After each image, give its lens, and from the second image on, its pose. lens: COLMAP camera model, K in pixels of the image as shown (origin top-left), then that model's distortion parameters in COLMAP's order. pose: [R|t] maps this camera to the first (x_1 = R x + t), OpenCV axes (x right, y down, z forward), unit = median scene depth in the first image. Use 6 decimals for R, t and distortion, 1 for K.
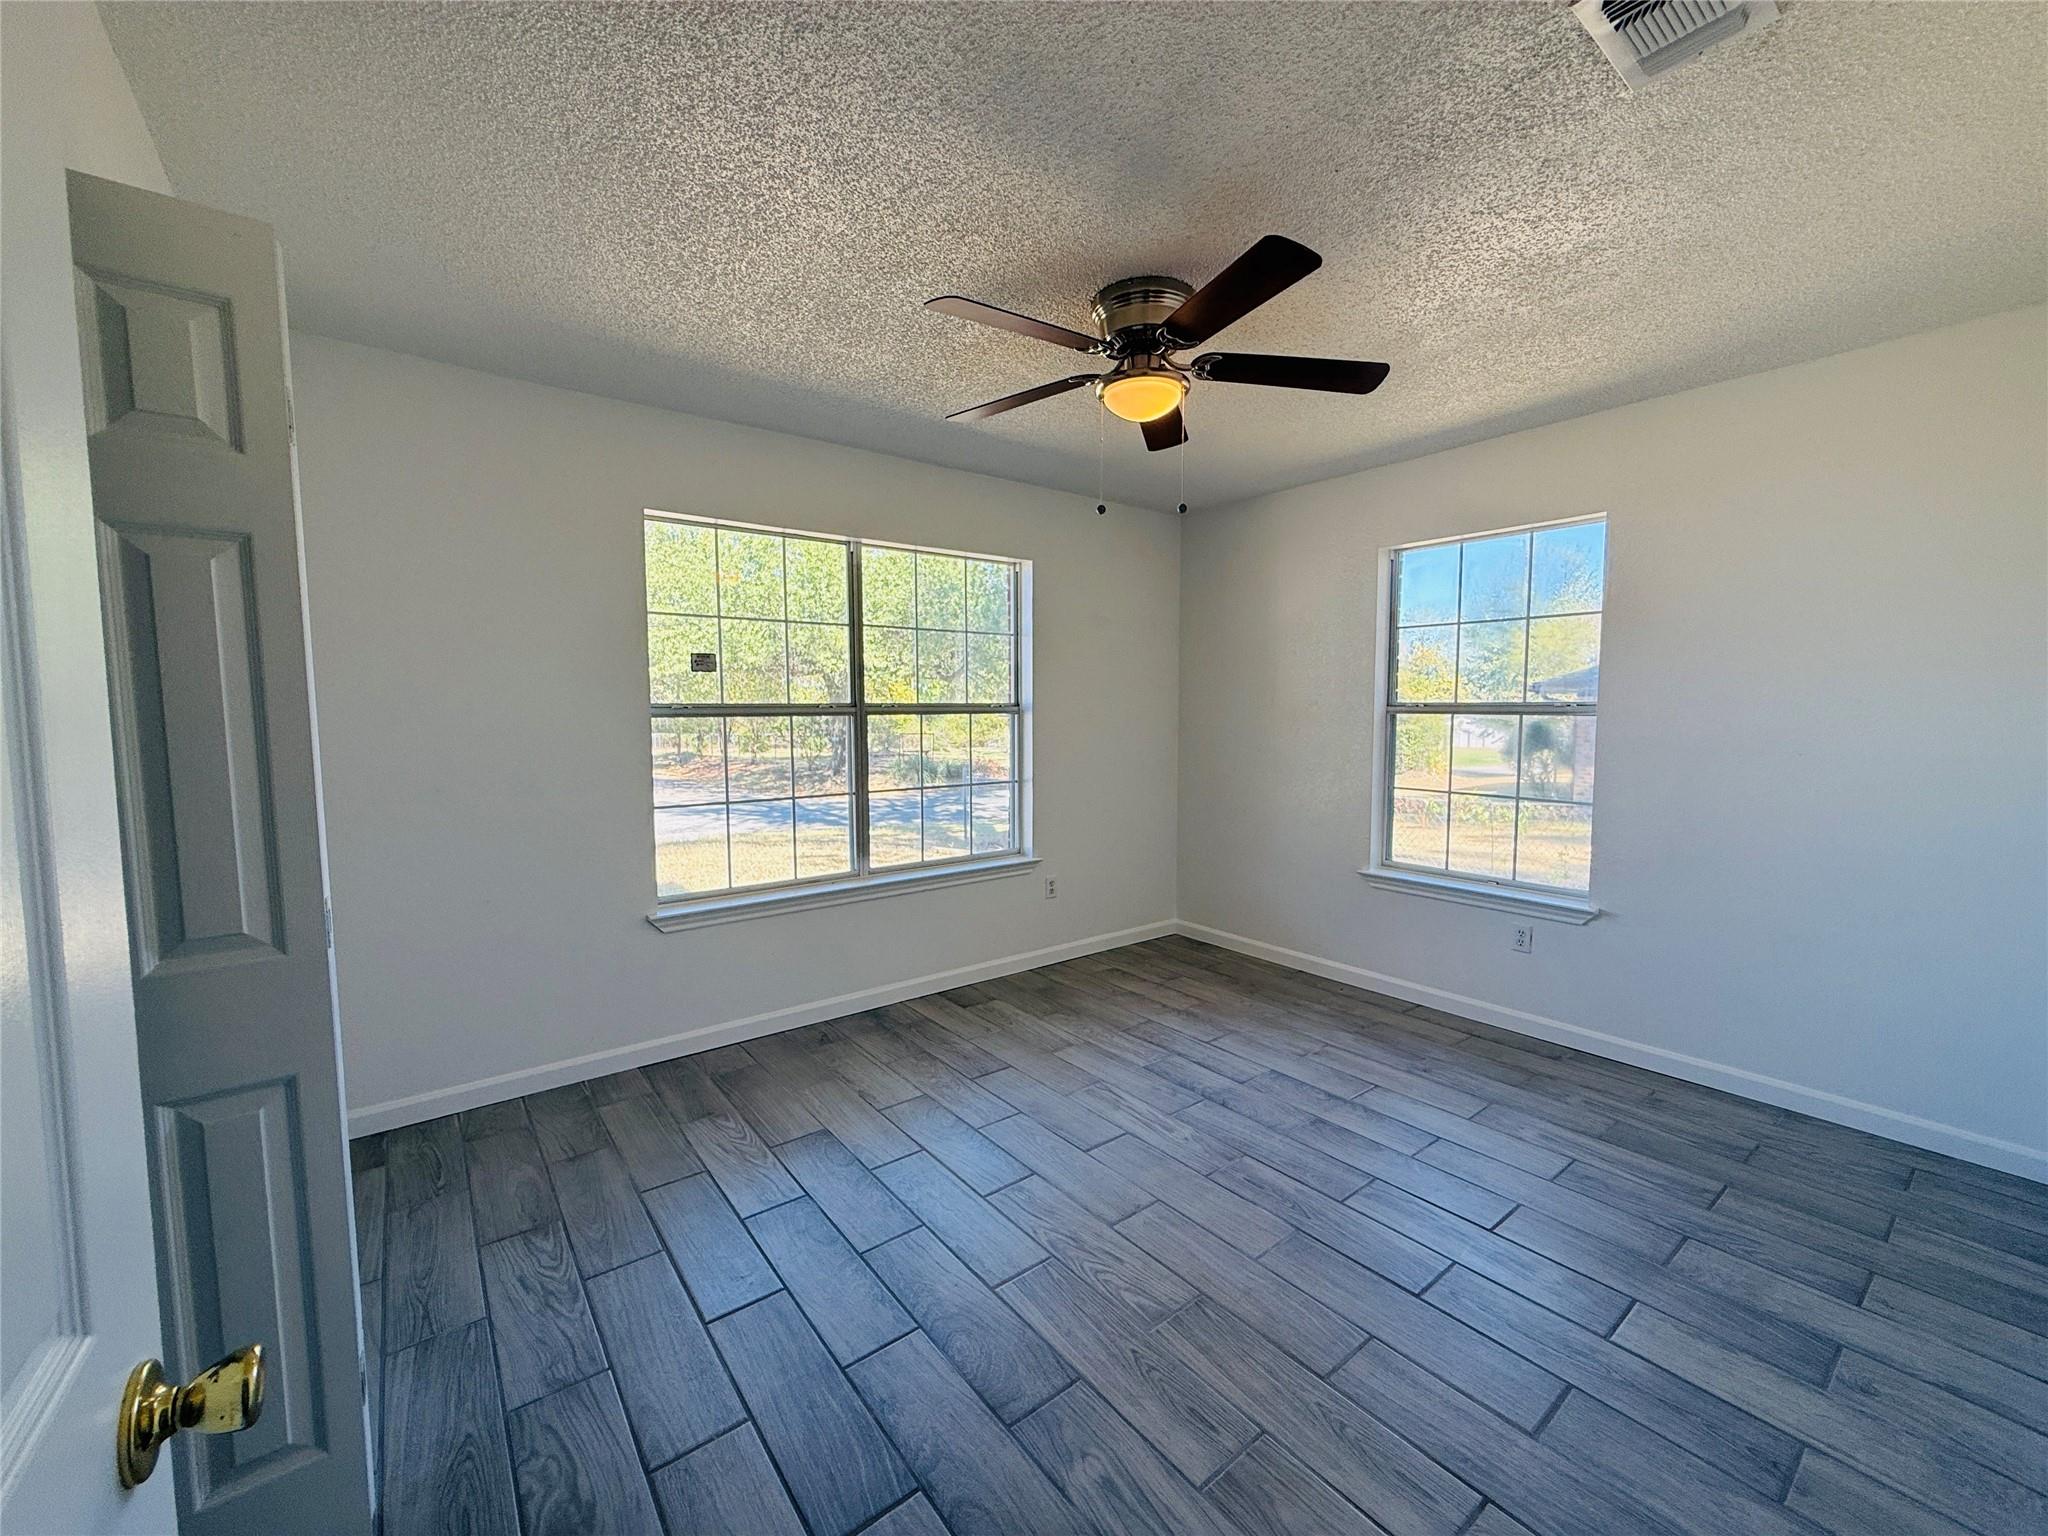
lens RADIAL K [[814.4, 0, 1019.5], [0, 814.4, 768.3], [0, 0, 1]] dist [-0.000484, 0.000243]
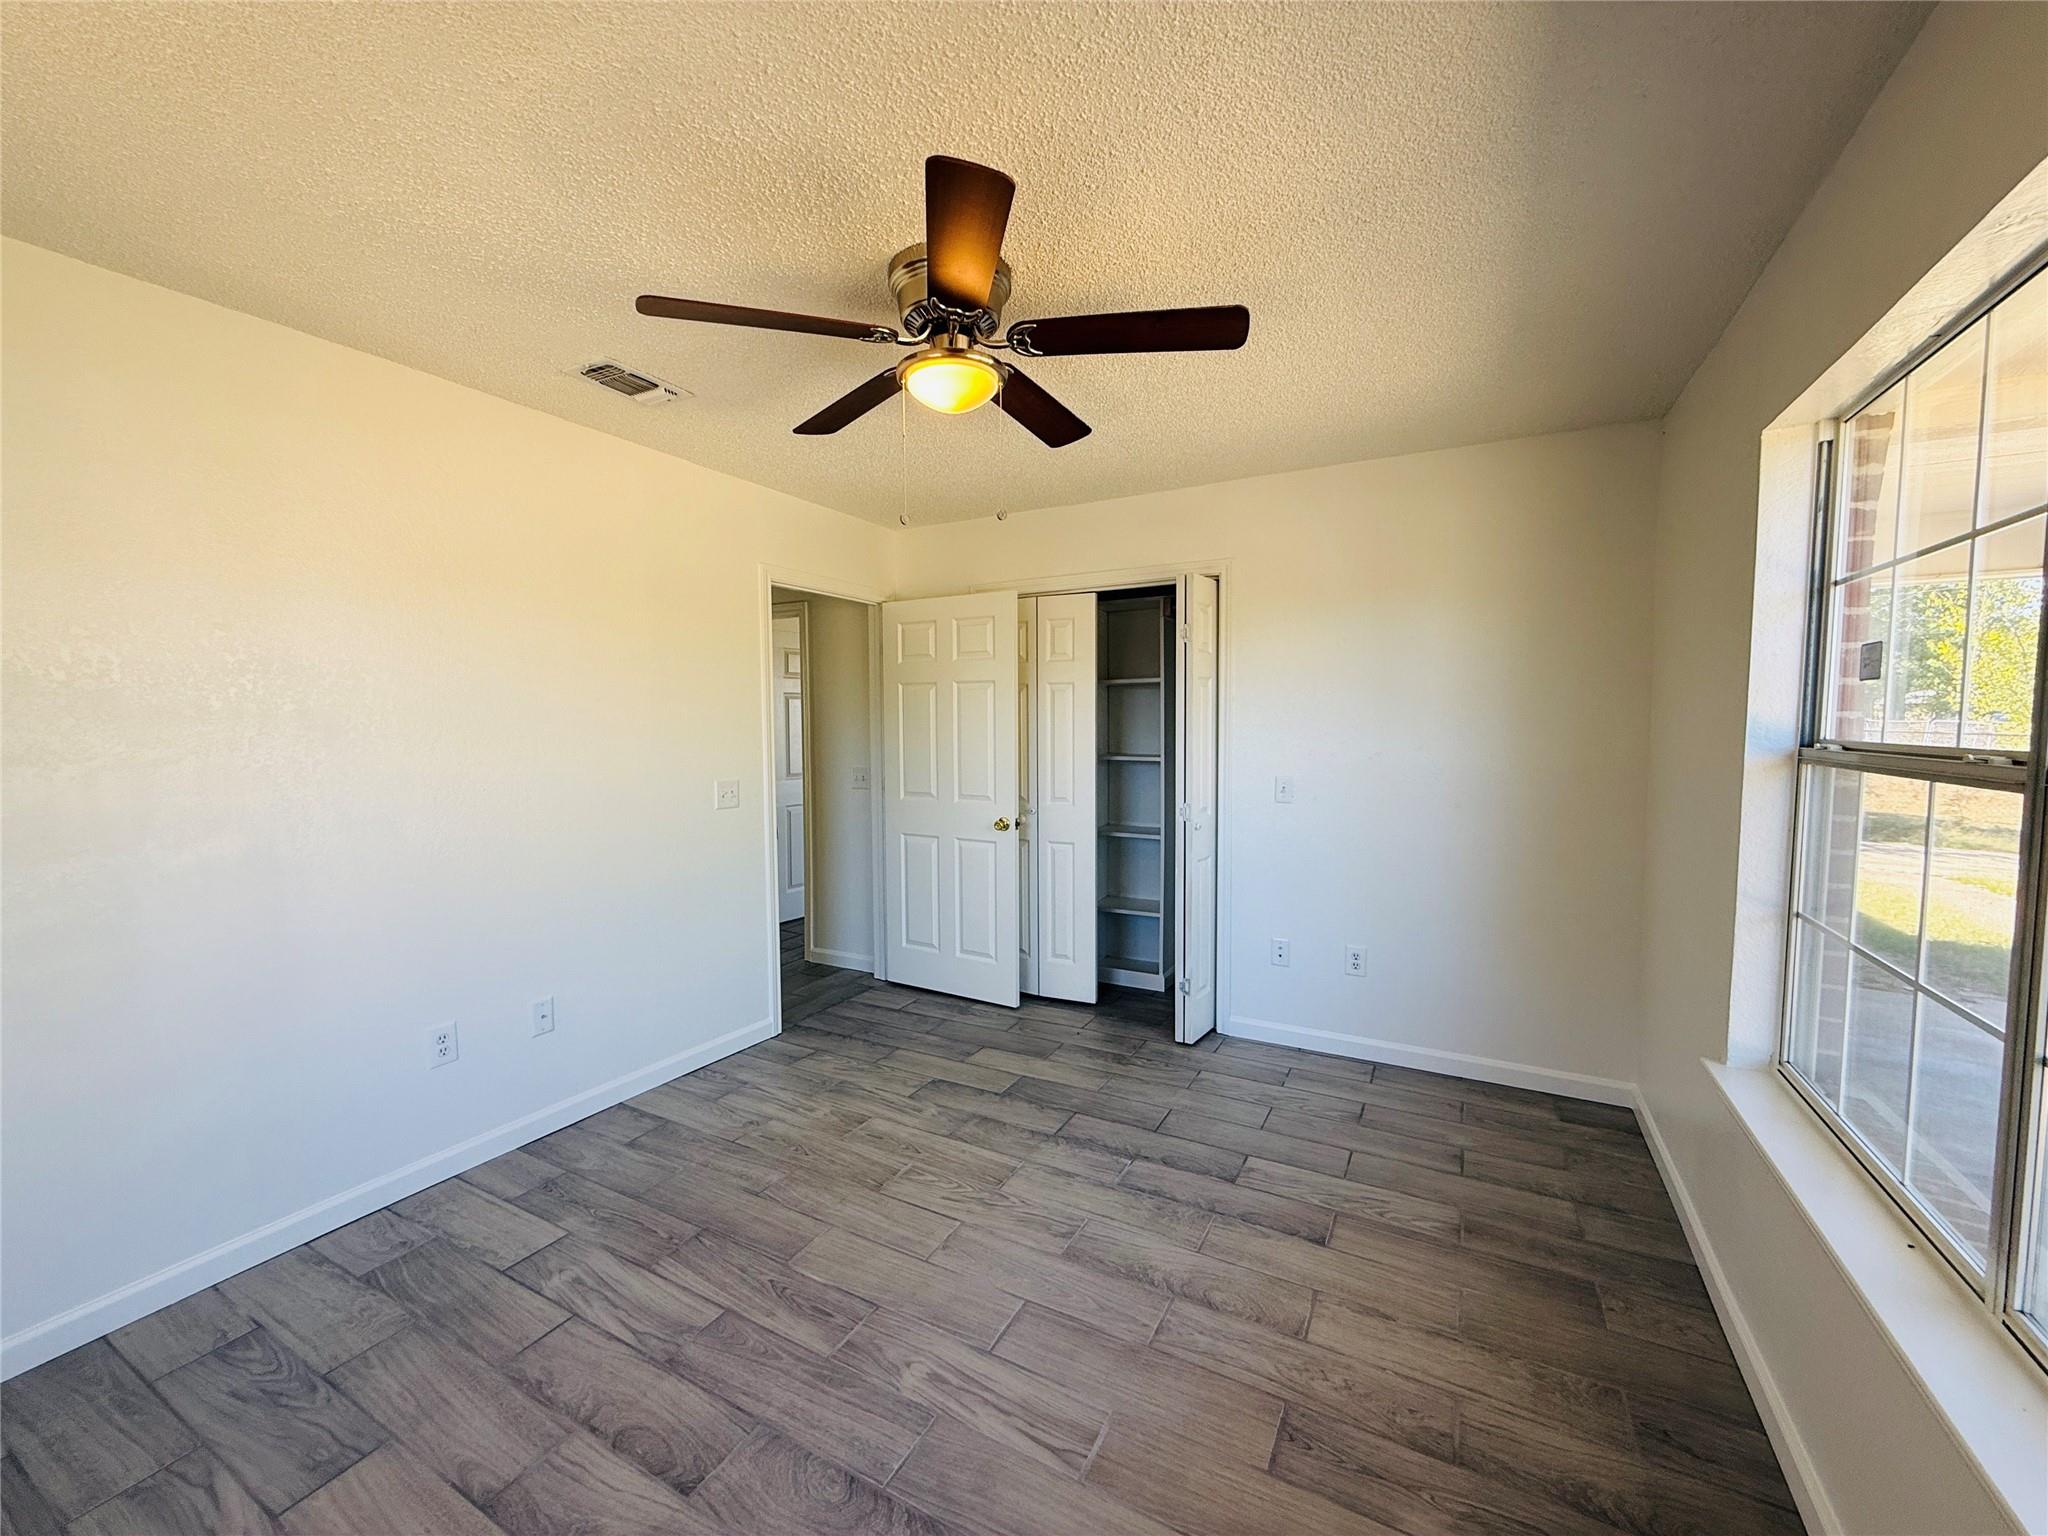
lens RADIAL K [[814.4, 0, 1019.5], [0, 814.4, 768.3], [0, 0, 1]] dist [-0.000484, 0.000243]
pose [[-0.914384, 0.033436, -0.403465, 0.416879], [-0.020152, 0.991589, 0.127845, -0.163396], [0.404347, 0.125030, -0.906019, 1.751871]]
